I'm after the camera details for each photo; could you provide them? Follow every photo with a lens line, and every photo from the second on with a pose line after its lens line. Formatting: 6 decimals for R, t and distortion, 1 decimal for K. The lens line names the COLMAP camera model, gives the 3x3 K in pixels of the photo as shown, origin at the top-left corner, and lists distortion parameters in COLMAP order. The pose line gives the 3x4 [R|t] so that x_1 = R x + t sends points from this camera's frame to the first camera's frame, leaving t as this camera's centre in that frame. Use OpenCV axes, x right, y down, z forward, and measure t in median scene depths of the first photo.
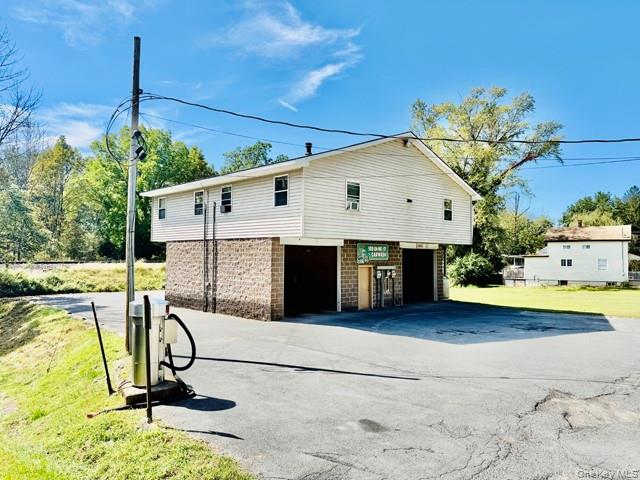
lens RADIAL K [[449.9, 0, 315.1], [0, 449.9, 218.1], [0, 0, 1]] dist [0.016250, -0.001365]
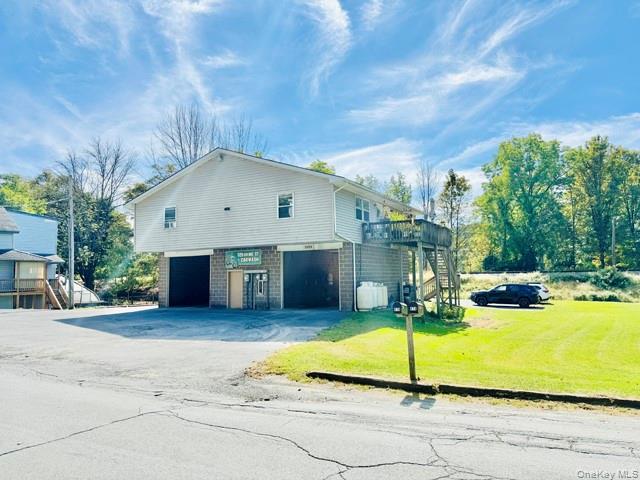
lens RADIAL K [[478.8, 0, 320.0], [0, 478.8, 240.0], [0, 0, 1]] dist [0.079499, -0.000388]
pose [[0.313112, -0.086099, -0.945805, 1.245672], [0.098691, 0.993440, -0.057764, 0.113524], [0.944575, -0.075256, 0.319555, 0.767169]]
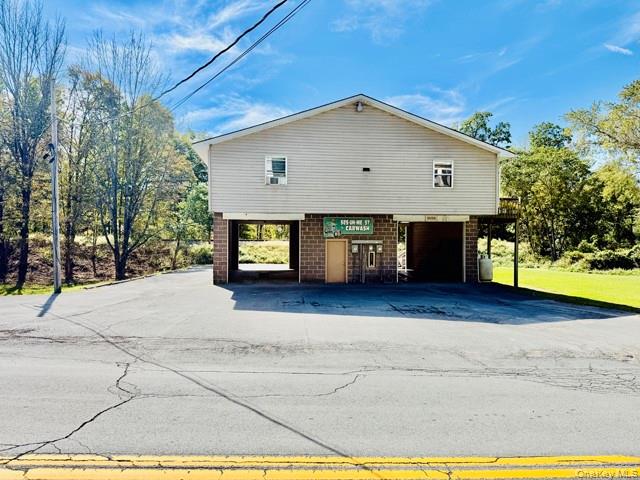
lens RADIAL K [[462.2, 0, 320.0], [0, 462.2, 240.0], [0, 0, 1]] dist [0.006725, 0.002187]
pose [[0.797538, 0.002582, -0.603263, 0.649865], [0.049910, 0.996280, 0.070247, 0.031512], [0.601200, -0.086134, 0.794443, 0.160181]]
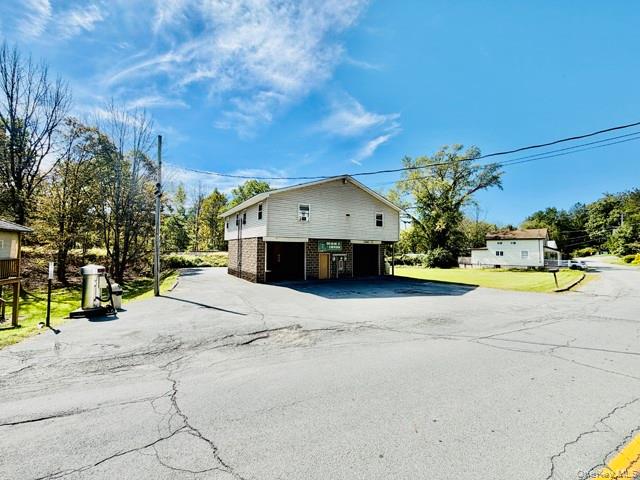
lens RADIAL K [[255.6, 0, 316.9], [0, 255.6, 238.2], [0, 0, 1]] dist [-0.001497, -0.000476]
pose [[0.976790, -0.005666, -0.214124, 0.275014], [0.014250, 0.999154, 0.038567, 0.007696], [0.213725, -0.040723, 0.976045, 0.034442]]
